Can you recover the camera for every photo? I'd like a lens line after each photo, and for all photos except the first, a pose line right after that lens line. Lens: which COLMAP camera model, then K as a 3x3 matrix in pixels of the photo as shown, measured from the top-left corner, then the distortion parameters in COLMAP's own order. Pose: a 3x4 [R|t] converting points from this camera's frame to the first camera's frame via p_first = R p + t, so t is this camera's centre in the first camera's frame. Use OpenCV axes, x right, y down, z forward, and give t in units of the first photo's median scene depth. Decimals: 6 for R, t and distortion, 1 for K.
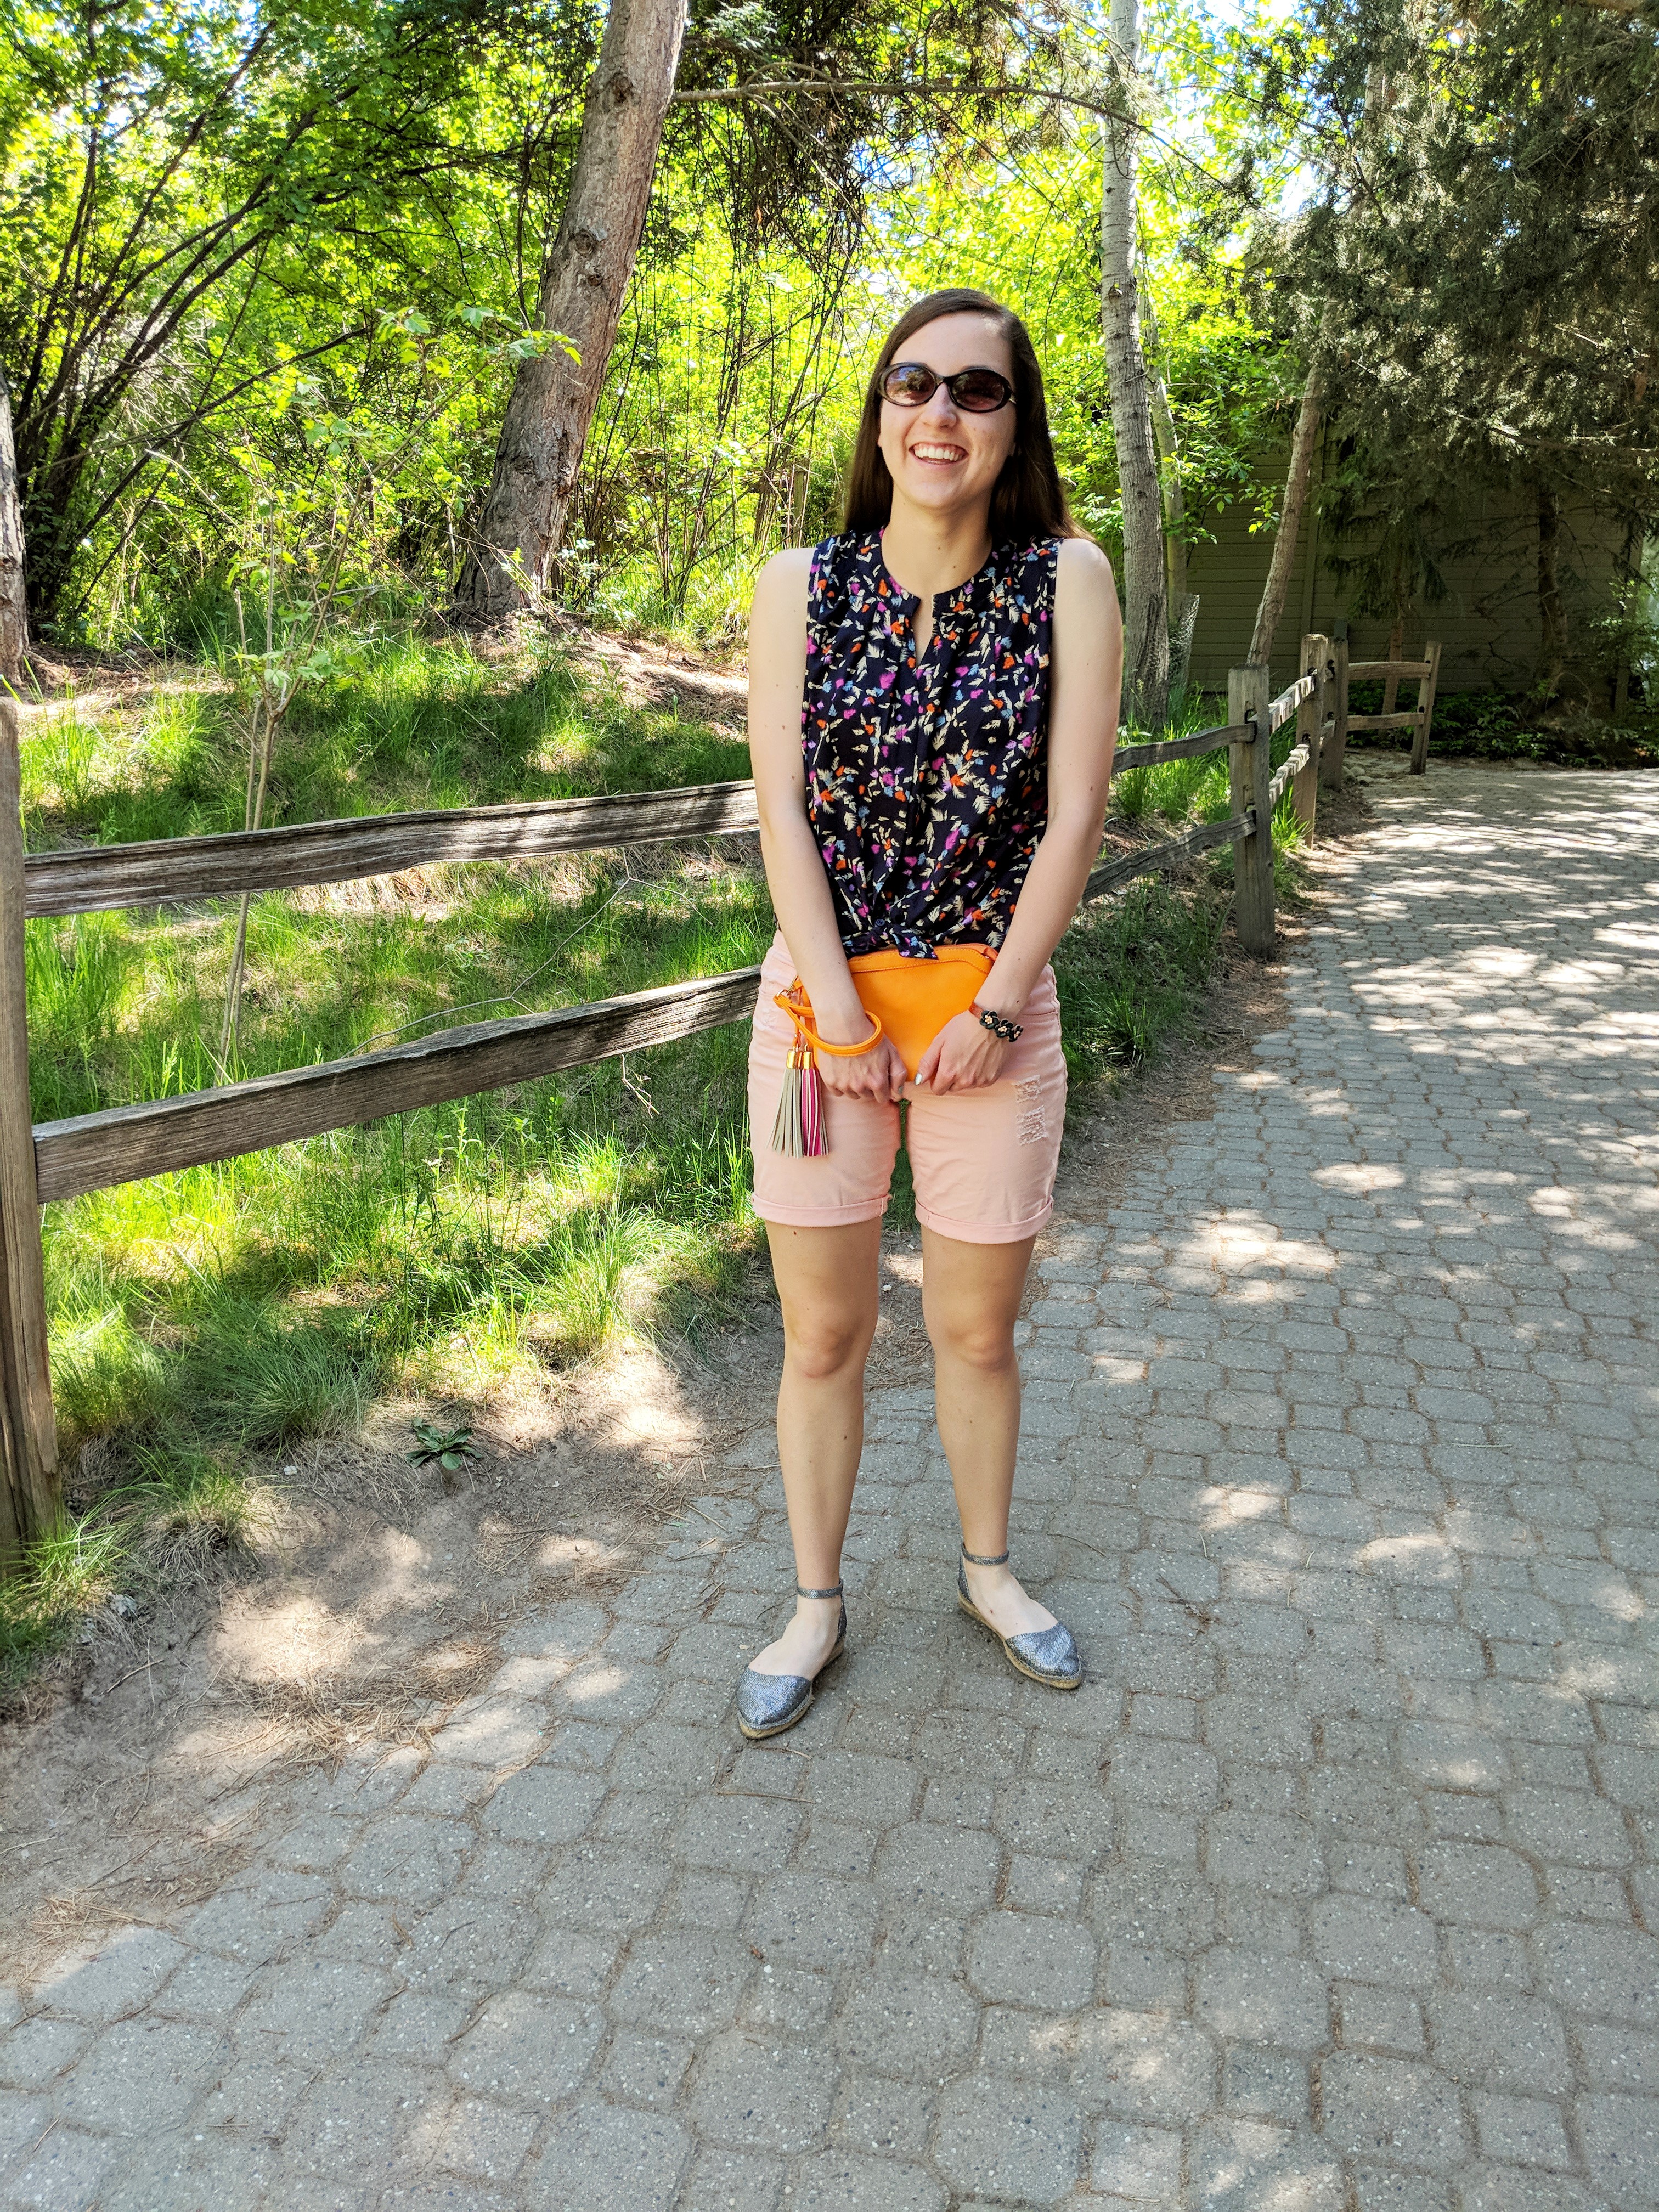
lens RADIAL K [[1863.6, 0, 829.5], [0, 1863.6, 1106.0], [0, 0, 1]] dist [0.003791, -0.059710]
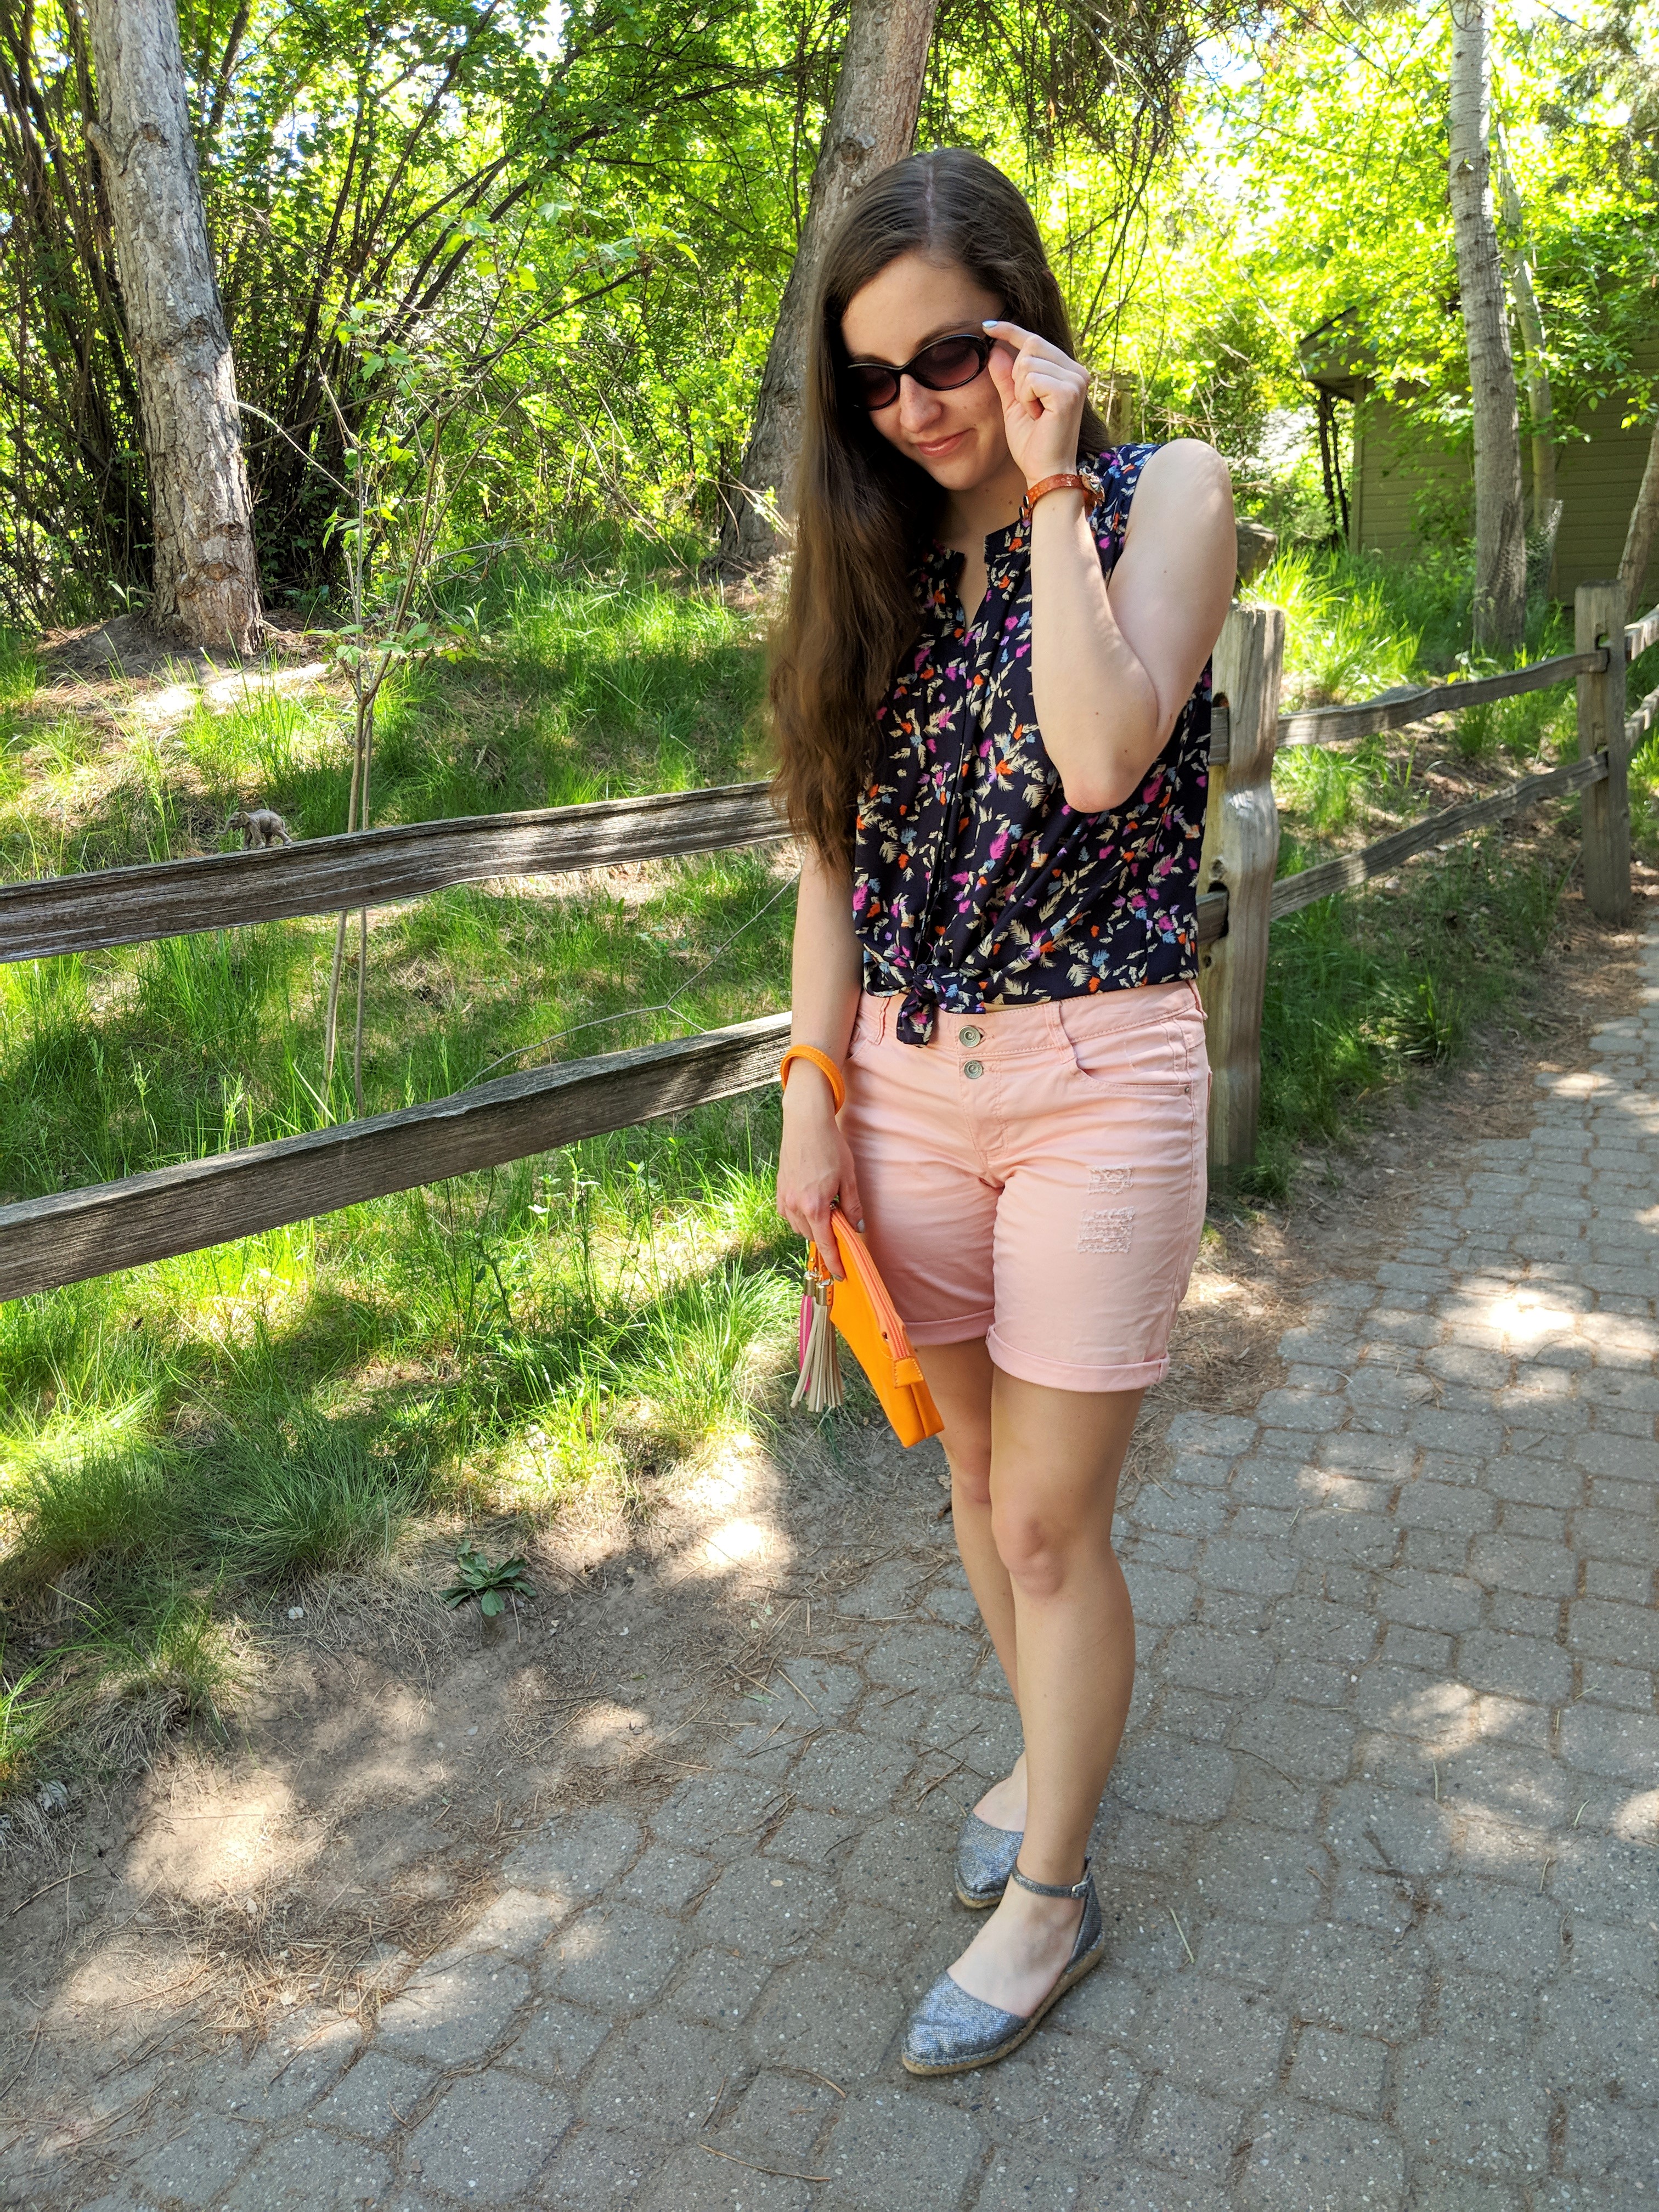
lens RADIAL K [[1863.6, 0, 839.5], [0, 1863.6, 1056.3], [0, 0, 1]] dist [0.012799, -0.069227]
pose [[0.982316, 0.006374, -0.187121, 0.041572], [-0.004472, 0.999934, 0.010581, -0.025287], [0.187176, -0.009557, 0.982280, 0.088767]]
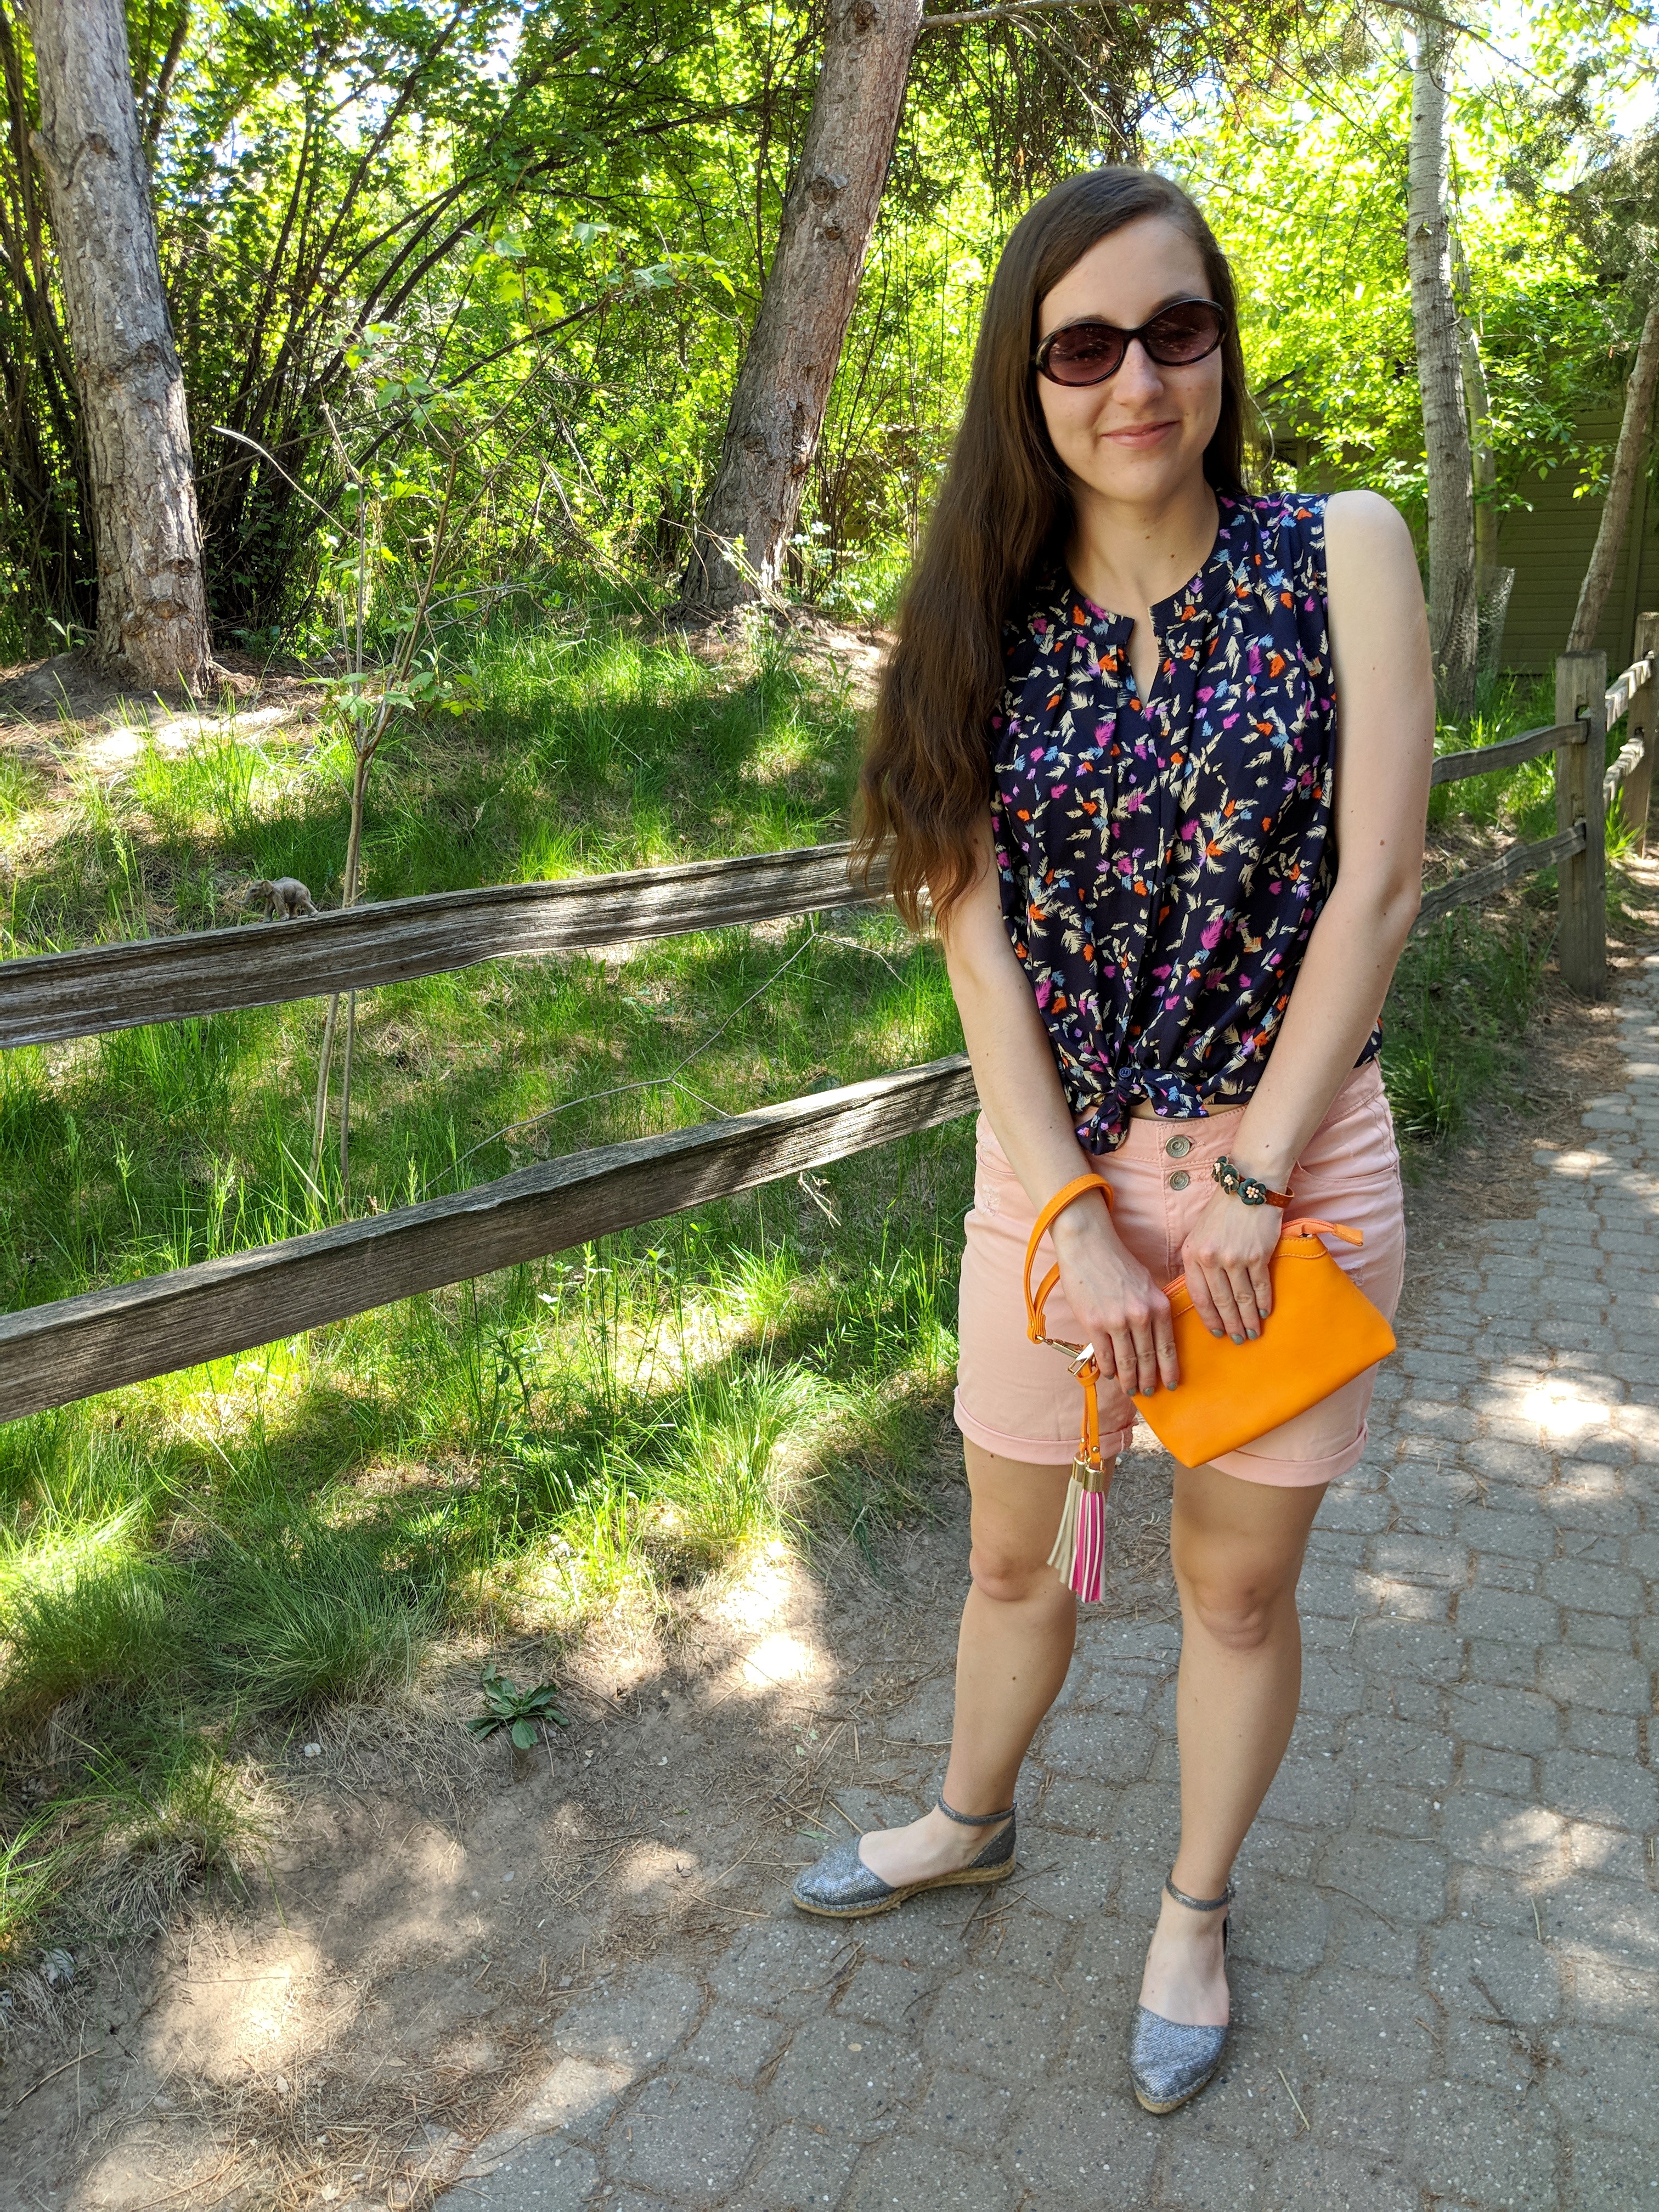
lens RADIAL K [[1851.9, 0, 859.8], [0, 1851.9, 1136.5], [0, 0, 1]] dist [0.004744, -0.053057]
pose [[0.991217, 0.017373, -0.131097, 0.012461], [-0.013997, 0.999547, 0.026628, -0.032025], [0.131501, -0.024559, 0.991012, 0.108899]]
